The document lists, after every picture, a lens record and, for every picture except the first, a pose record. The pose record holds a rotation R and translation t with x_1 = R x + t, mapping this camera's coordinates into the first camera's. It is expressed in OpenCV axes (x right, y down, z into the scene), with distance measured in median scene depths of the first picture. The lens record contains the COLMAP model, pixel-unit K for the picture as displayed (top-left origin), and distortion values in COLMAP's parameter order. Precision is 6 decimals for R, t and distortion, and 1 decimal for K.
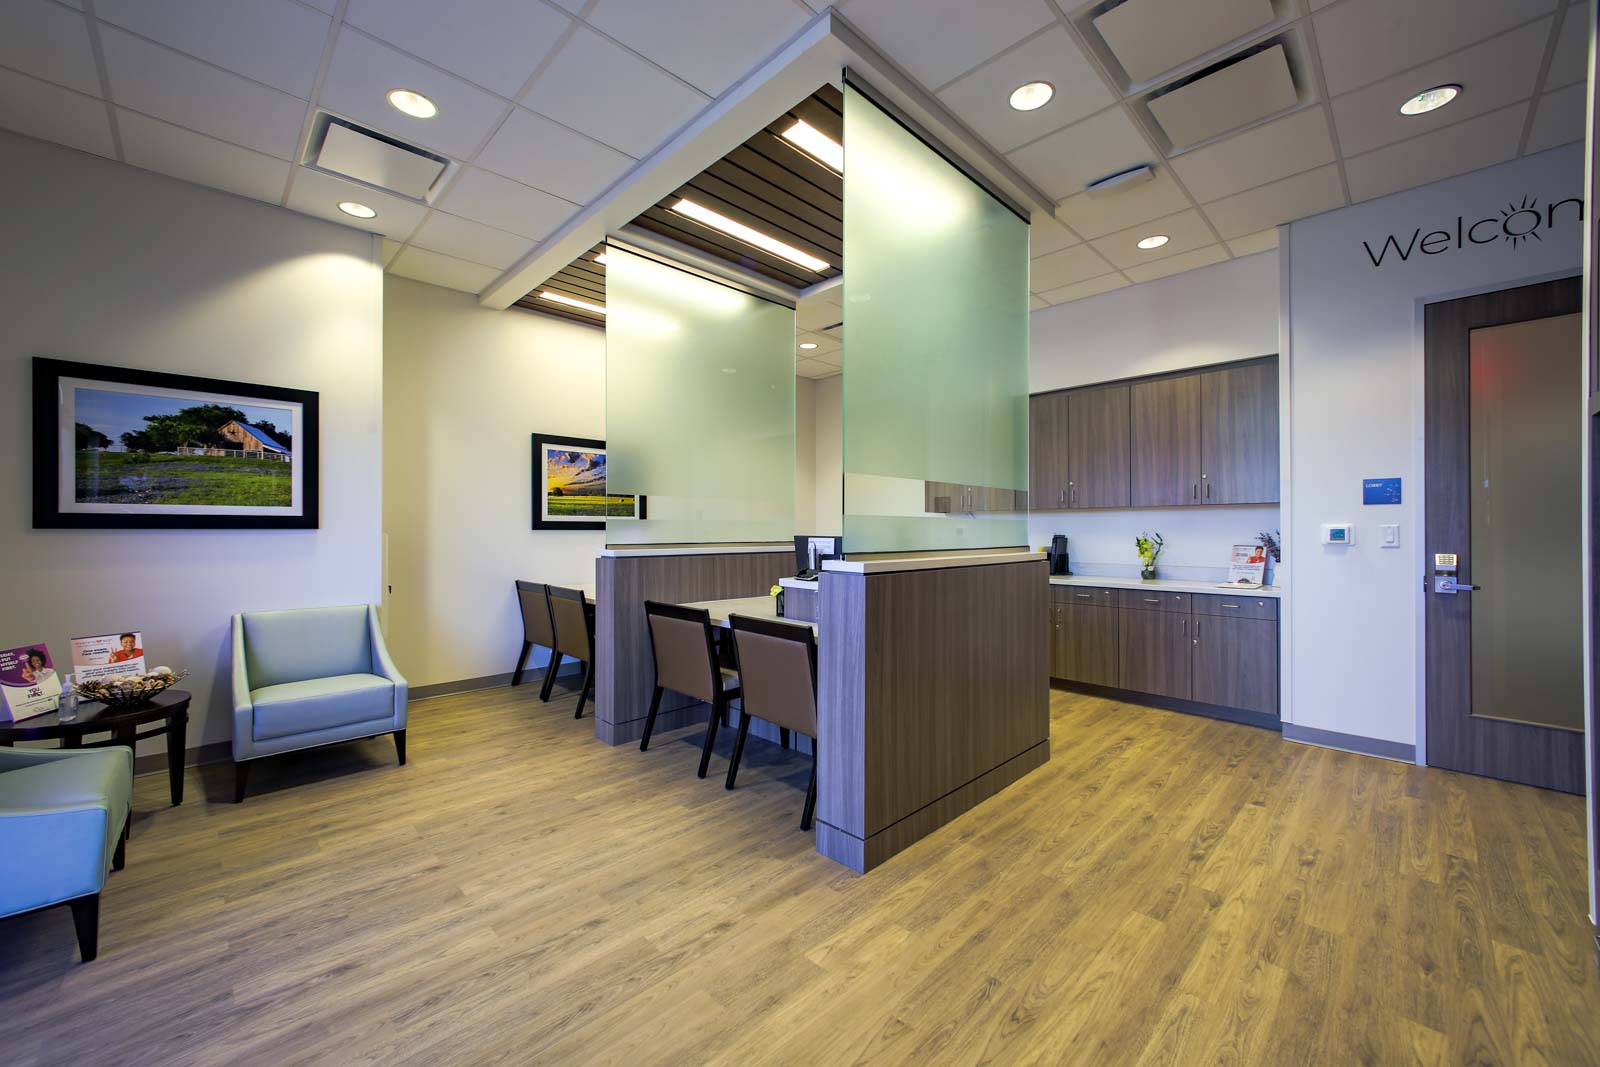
lens RADIAL K [[622.8, 0, 799.7], [0, 622.8, 524.4], [0, 0, 1]] dist [0.001024, 0.000738]
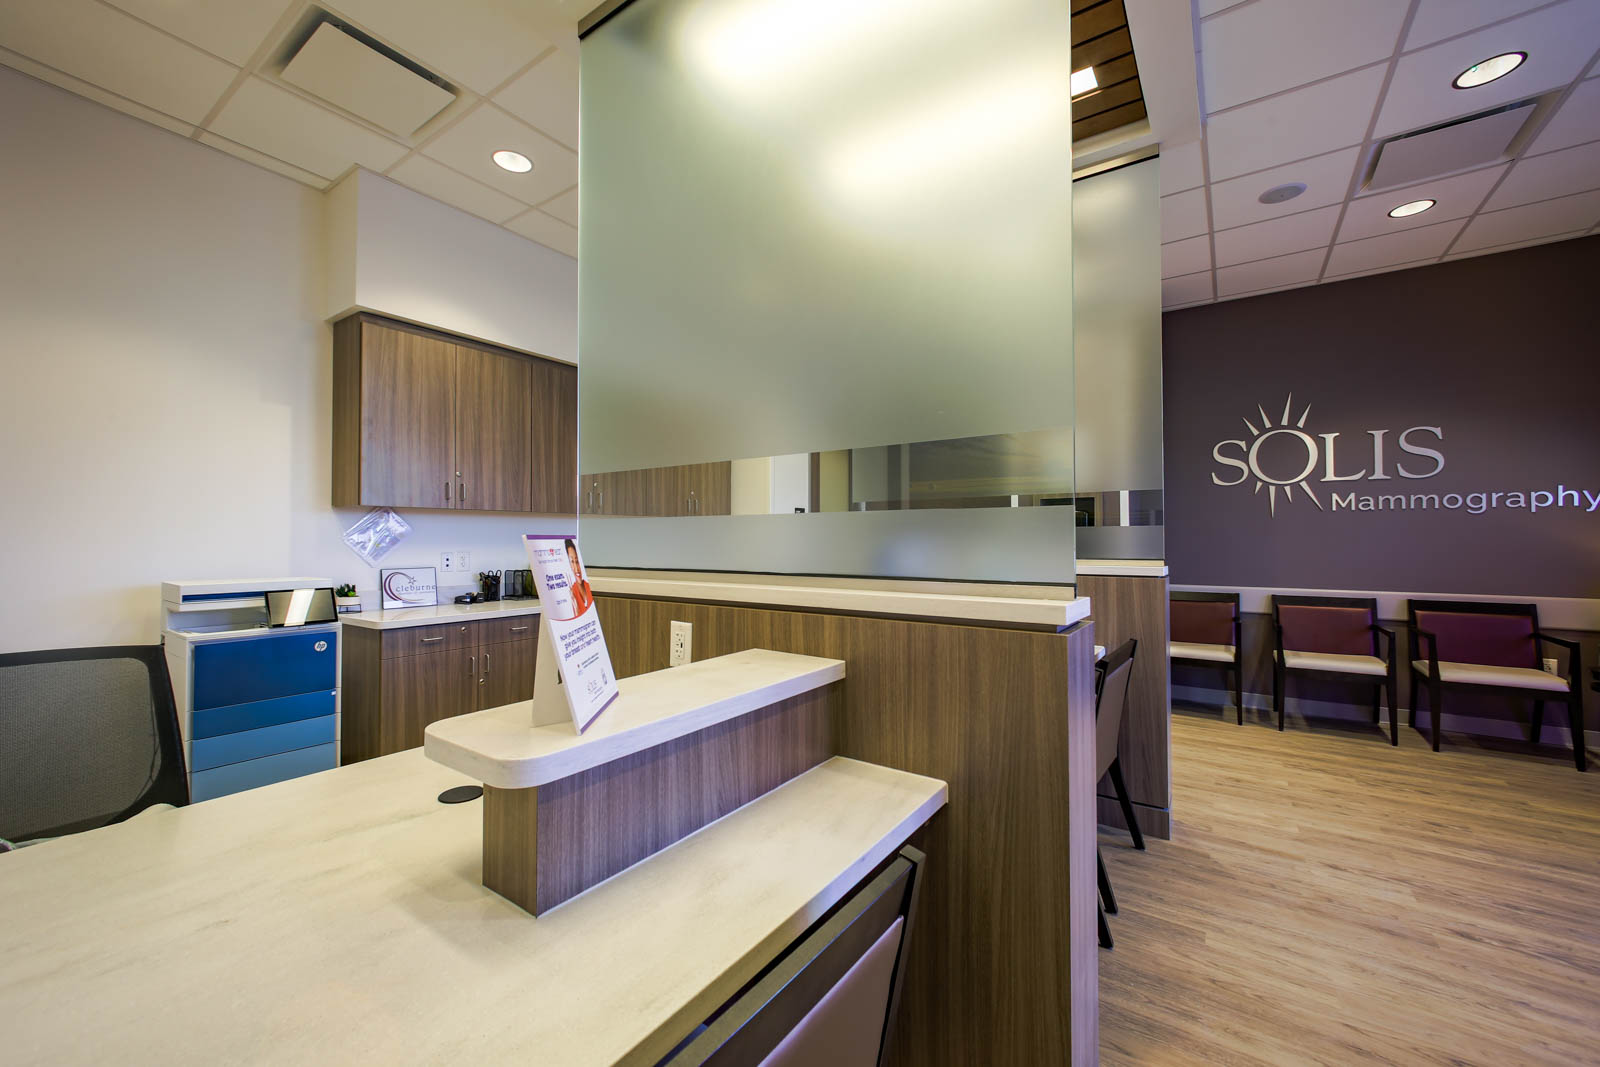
lens RADIAL K [[622.8, 0, 799.6], [0, 622.8, 538.1], [0, 0, 1]] dist [0.001024, 0.000738]
pose [[-0.184413, 0.019871, 0.982648, -1.084067], [0.007229, 0.999796, -0.018861, 0.025993], [-0.982822, 0.003625, -0.184519, 2.149090]]
